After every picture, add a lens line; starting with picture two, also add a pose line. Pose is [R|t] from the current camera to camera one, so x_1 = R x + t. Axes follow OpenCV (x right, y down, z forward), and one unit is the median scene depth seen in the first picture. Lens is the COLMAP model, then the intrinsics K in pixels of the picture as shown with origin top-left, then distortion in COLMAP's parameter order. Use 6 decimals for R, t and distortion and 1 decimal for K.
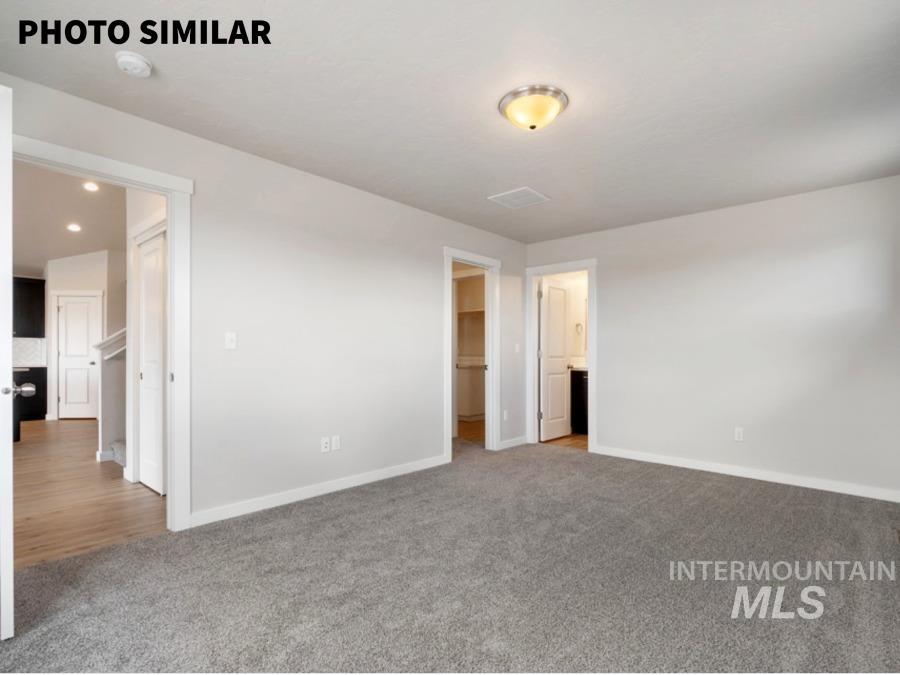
lens RADIAL K [[467.1, 0, 471.5], [0, 467.1, 354.4], [0, 0, 1]] dist [-0.005087, 0.000129]
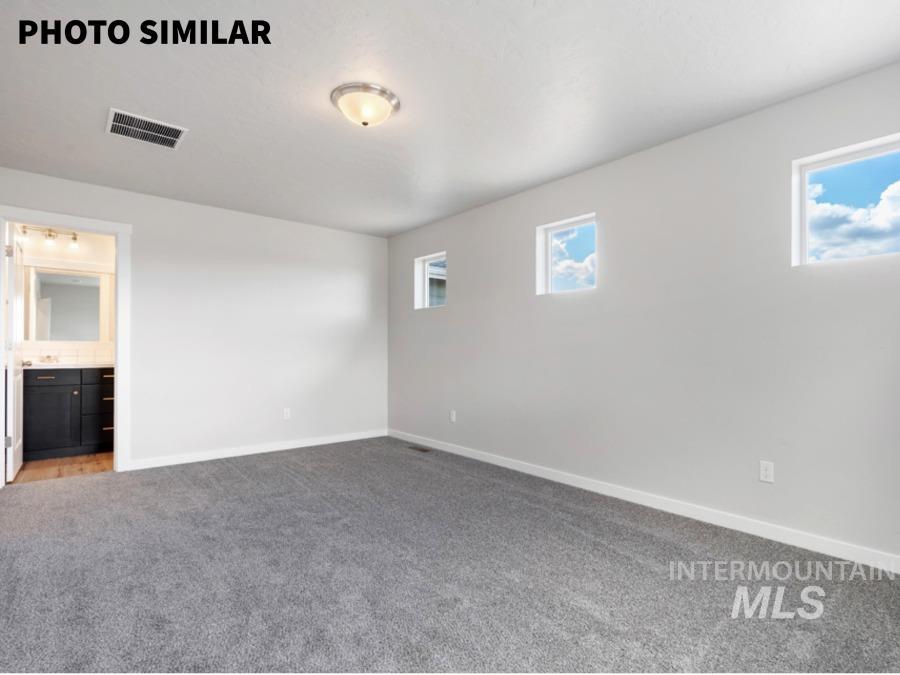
lens RADIAL K [[467.1, 0, 451.9], [0, 467.1, 340.6], [0, 0, 1]] dist [-0.005087, 0.000129]
pose [[0.166705, 0.006929, 0.985982, -0.625941], [0.004211, 0.999961, -0.007740, -0.002203], [-0.985998, 0.005442, 0.166670, 0.481265]]
